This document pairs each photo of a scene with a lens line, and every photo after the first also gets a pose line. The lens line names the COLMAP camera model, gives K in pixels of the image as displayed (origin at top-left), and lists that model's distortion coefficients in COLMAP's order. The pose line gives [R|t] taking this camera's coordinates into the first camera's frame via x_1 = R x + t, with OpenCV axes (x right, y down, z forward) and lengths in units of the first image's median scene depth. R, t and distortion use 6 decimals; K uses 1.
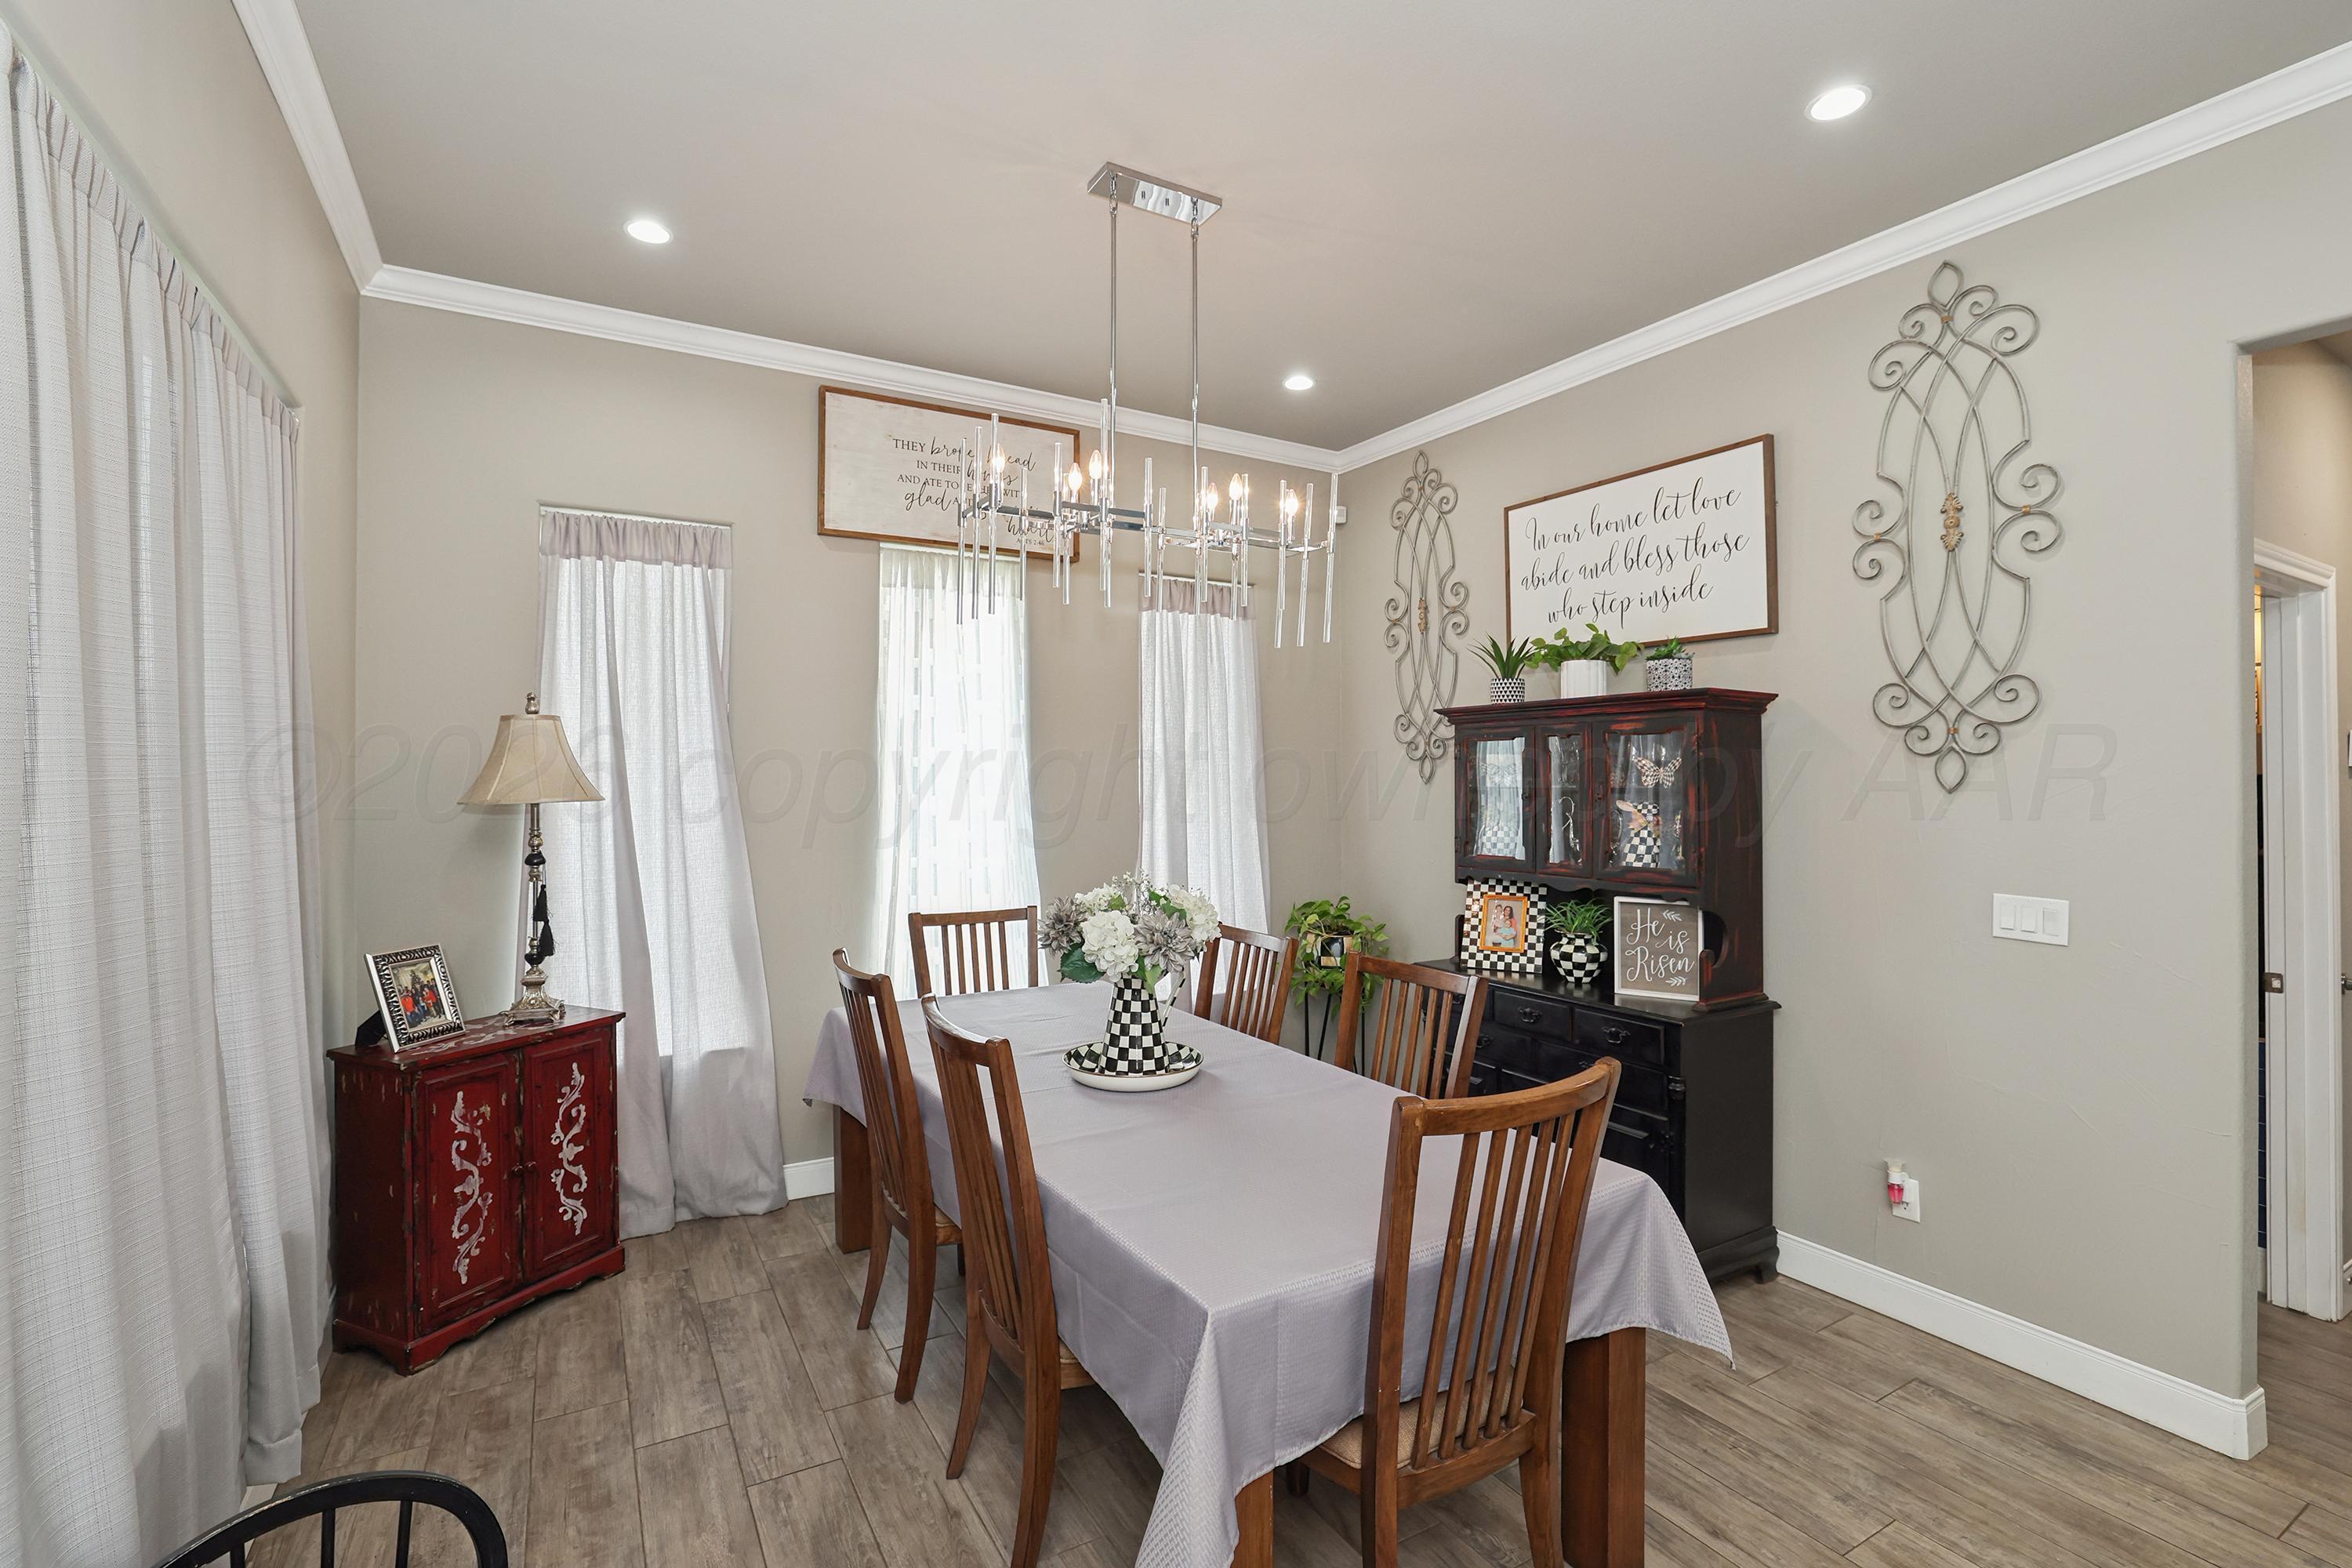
lens RADIAL K [[1058.8, 0, 1181.7], [0, 1058.8, 773.6], [0, 0, 1]] dist [-0.046847, 0.018466]
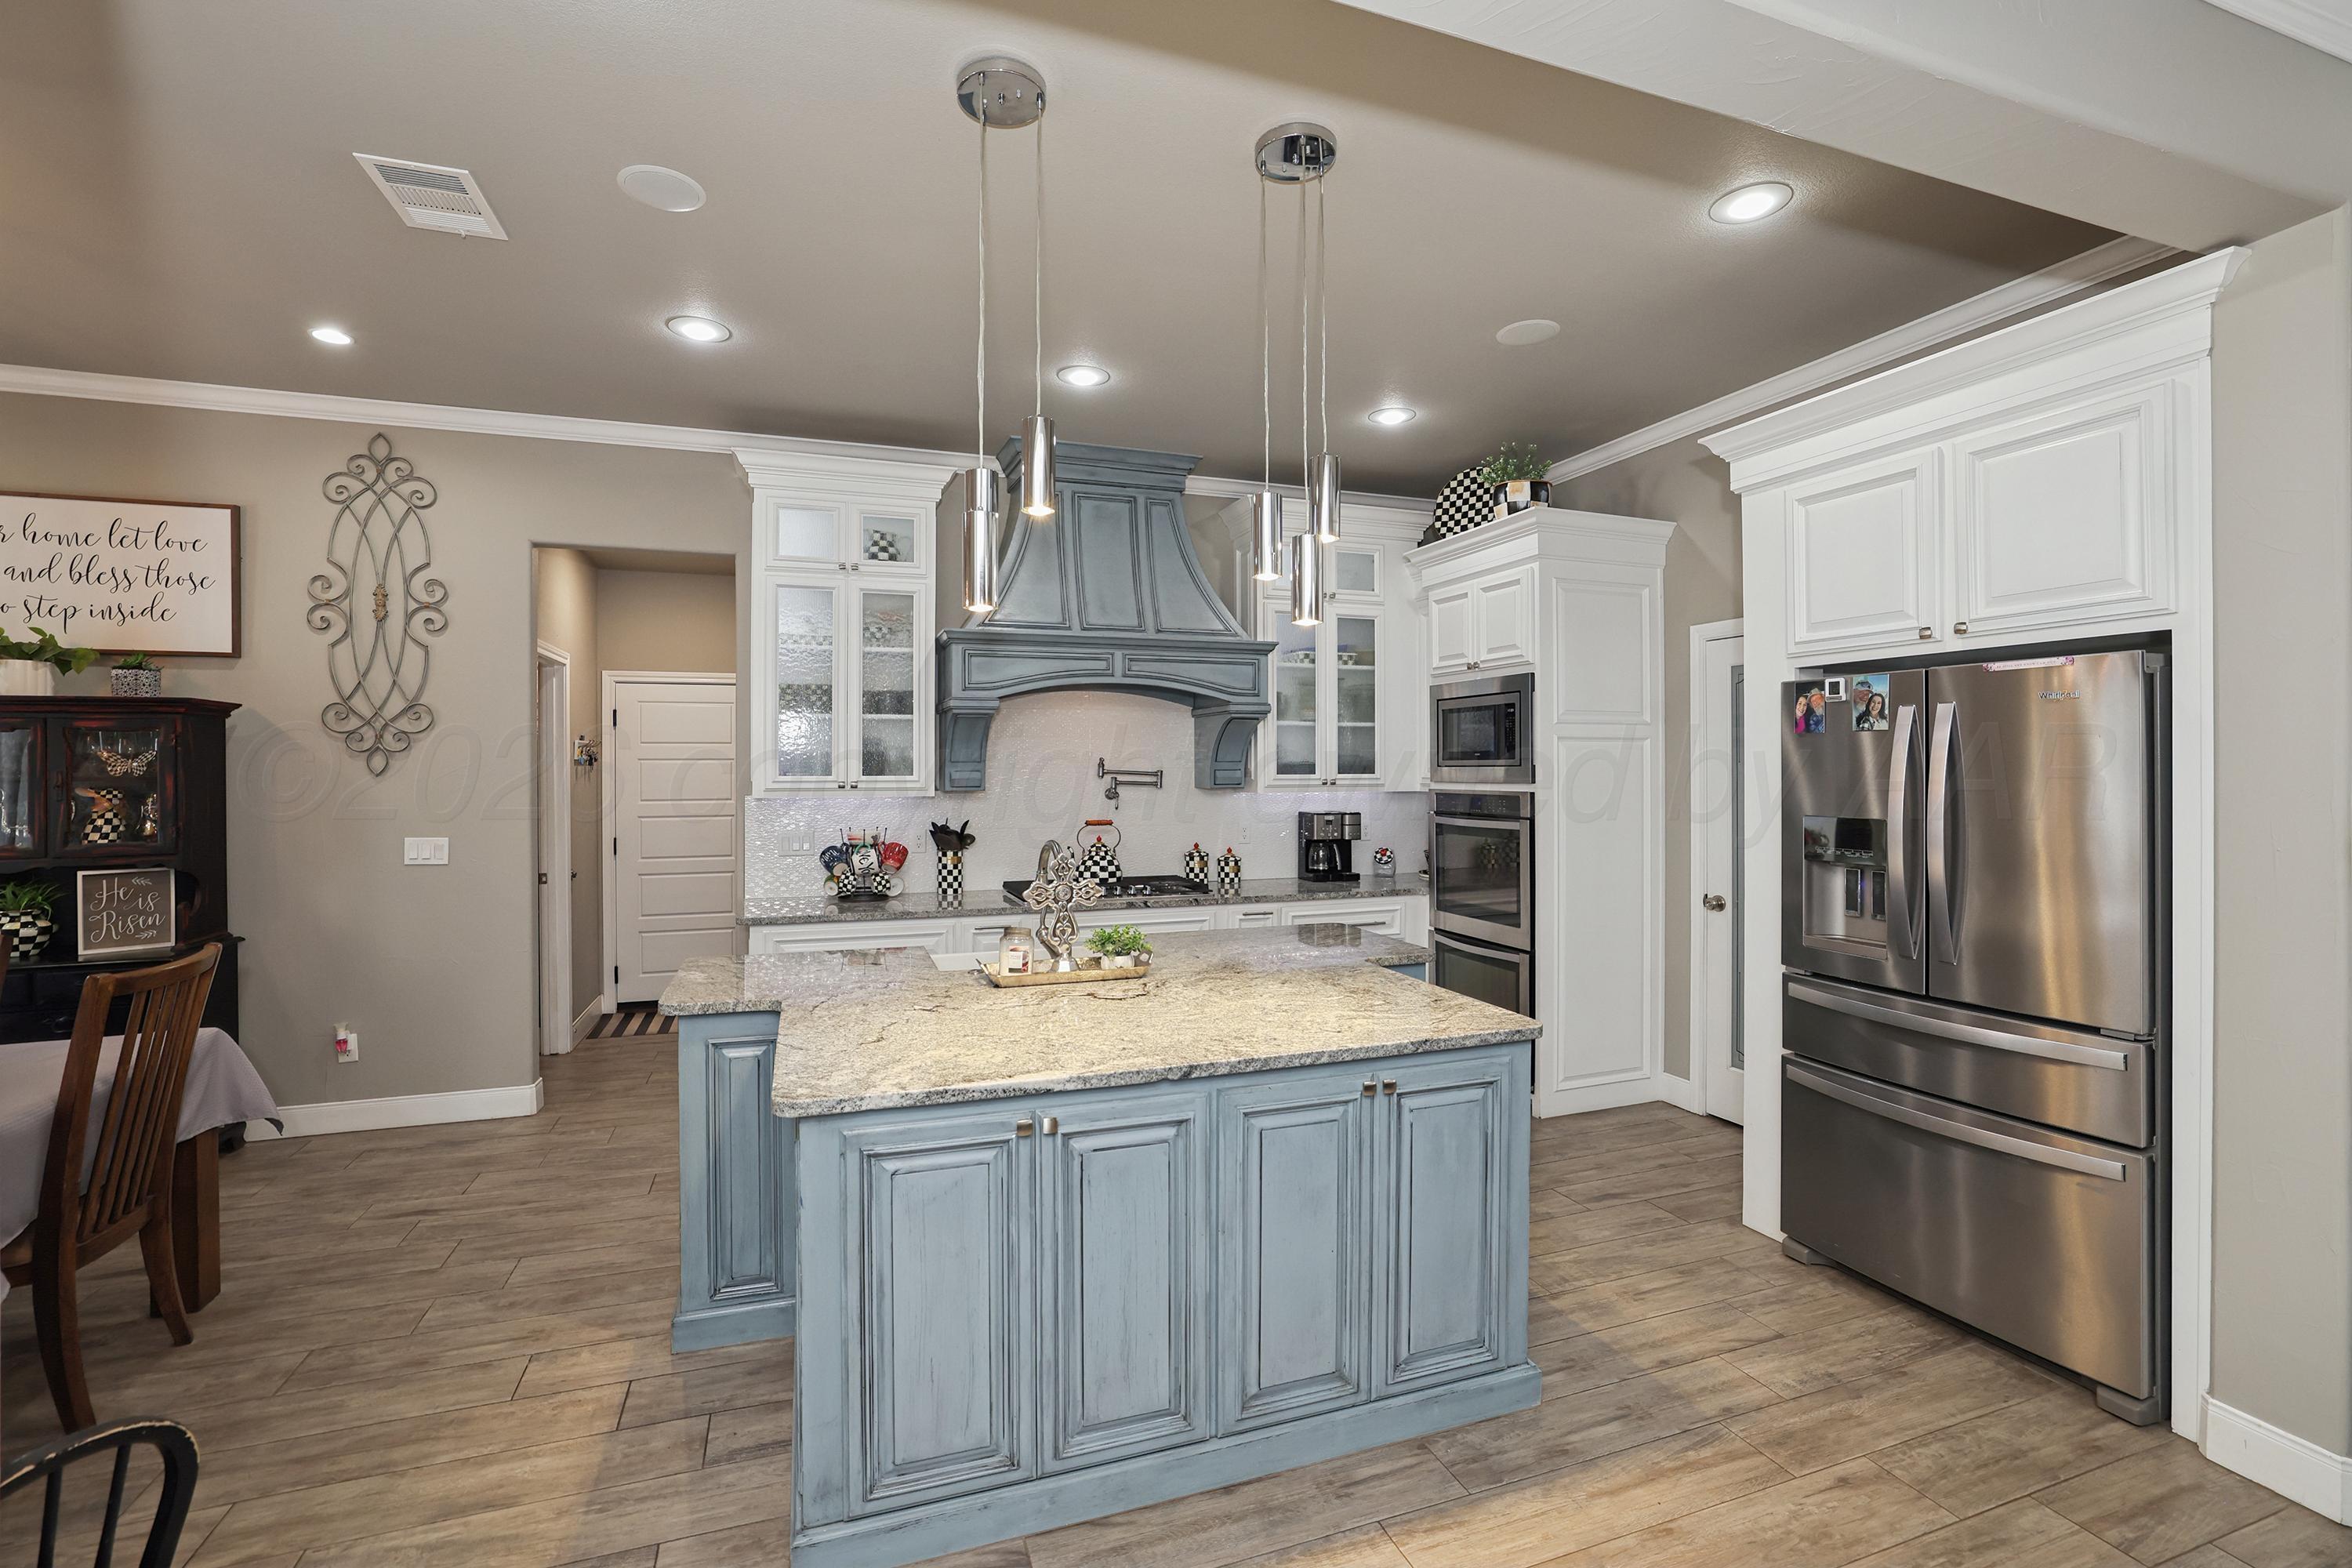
lens RADIAL K [[1026.7, 0, 1165.2], [0, 1026.7, 750.7], [0, 0, 1]] dist [-0.044318, 0.016848]
pose [[0.192594, 0.010102, 0.981226, -0.430598], [0.001141, 0.999944, -0.010519, -0.002200], [-0.981278, 0.003145, 0.192572, -0.378955]]
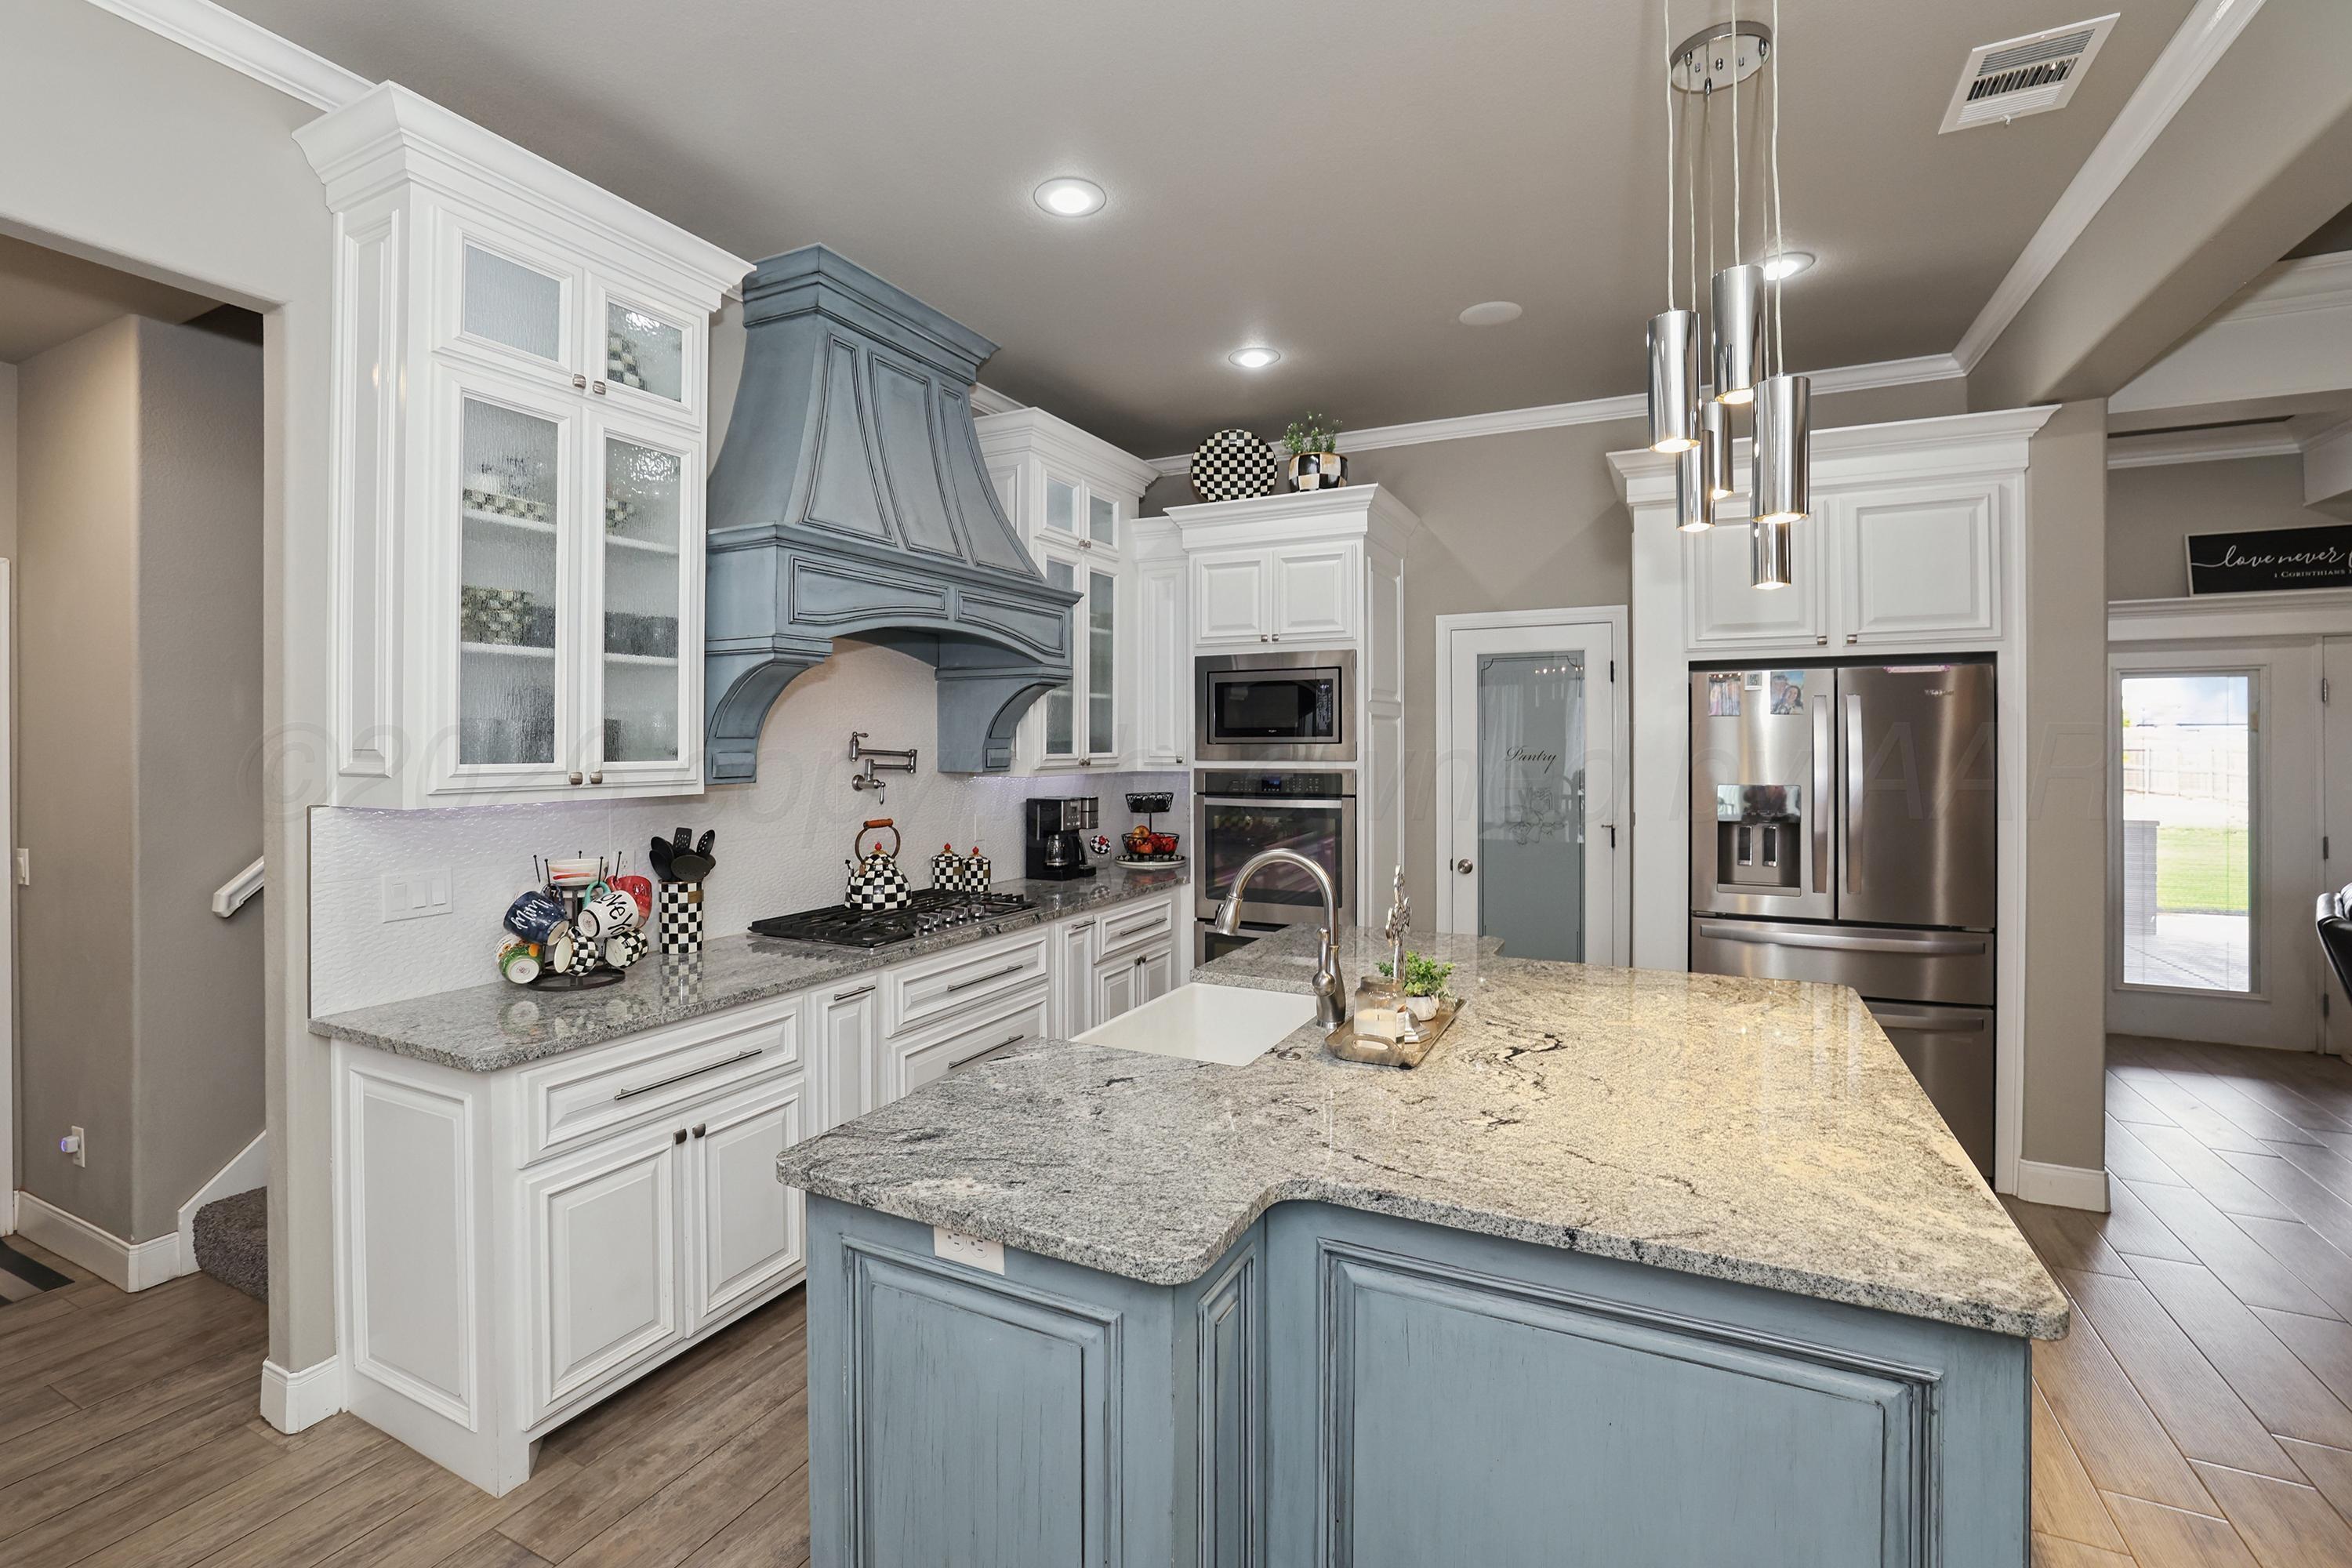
lens RADIAL K [[1054.4, 0, 1163.9], [0, 1054.4, 732.6], [0, 0, 1]] dist [-0.044686, 0.018265]
pose [[-0.539536, 0.003803, 0.841954, -0.045613], [-0.001229, 0.999985, -0.005304, -0.002139], [-0.841962, -0.003896, -0.539523, 0.363751]]
